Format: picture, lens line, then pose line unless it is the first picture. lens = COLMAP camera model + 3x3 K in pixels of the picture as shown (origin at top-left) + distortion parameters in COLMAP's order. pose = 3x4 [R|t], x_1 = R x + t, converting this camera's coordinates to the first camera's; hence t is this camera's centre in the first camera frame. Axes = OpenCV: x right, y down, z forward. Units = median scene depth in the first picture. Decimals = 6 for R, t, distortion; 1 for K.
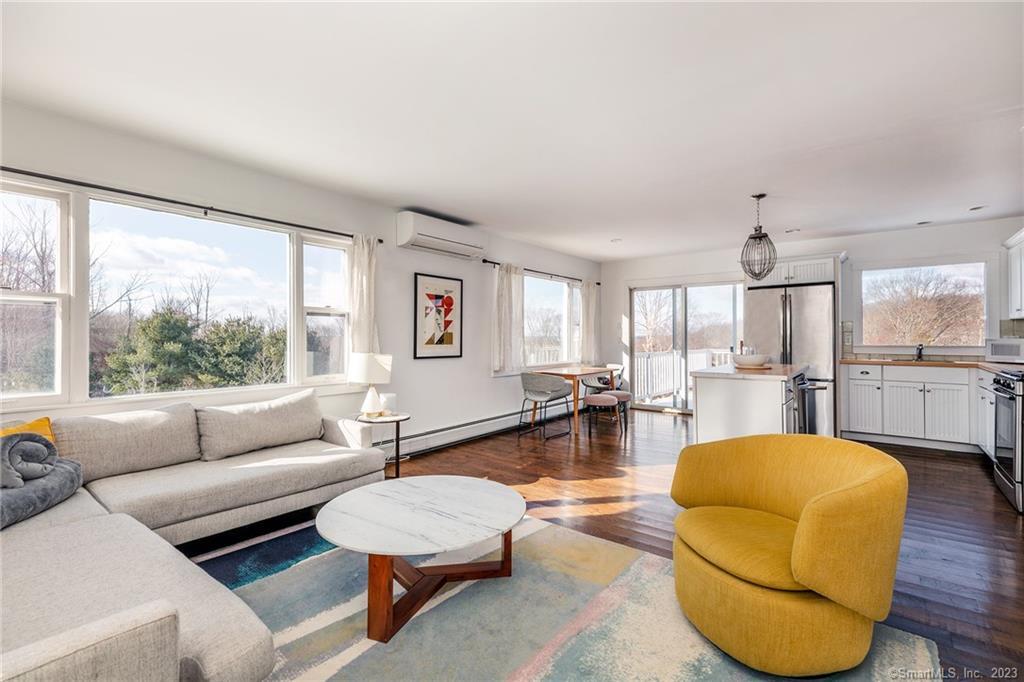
lens RADIAL K [[462.0, 0, 505.9], [0, 462.0, 334.7], [0, 0, 1]] dist [-0.001550, -0.001405]
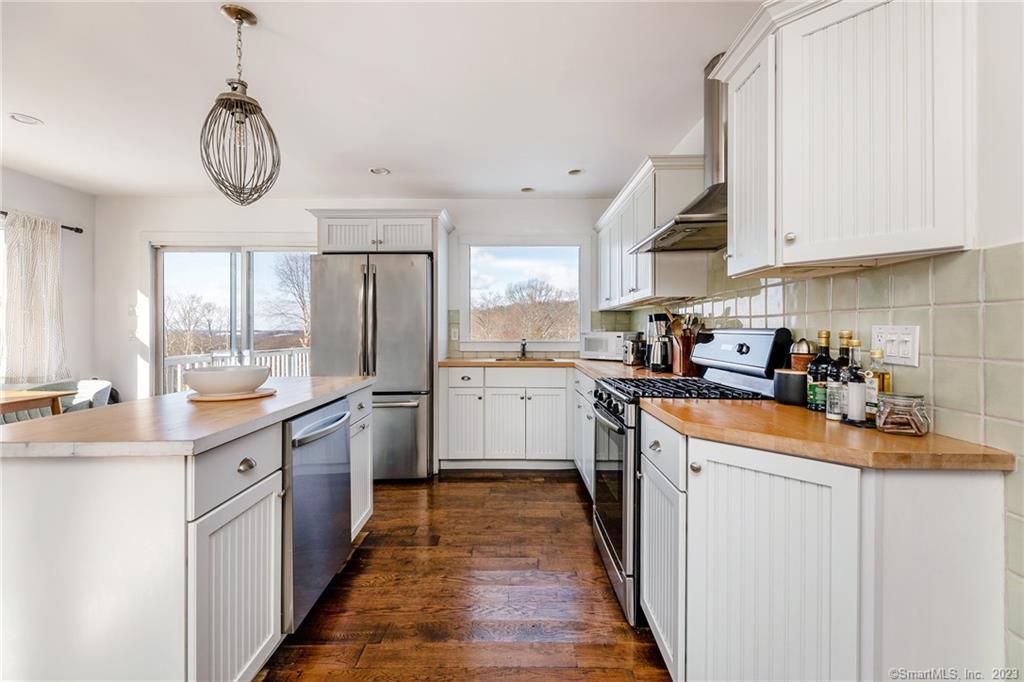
lens RADIAL K [[462.0, 0, 511.6], [0, 462.0, 334.4], [0, 0, 1]] dist [-0.001550, -0.001405]
pose [[0.779473, -0.002089, 0.626433, 0.376888], [-0.005661, 0.999930, 0.010380, 0.004124], [-0.626410, -0.011637, 0.779407, 0.383177]]
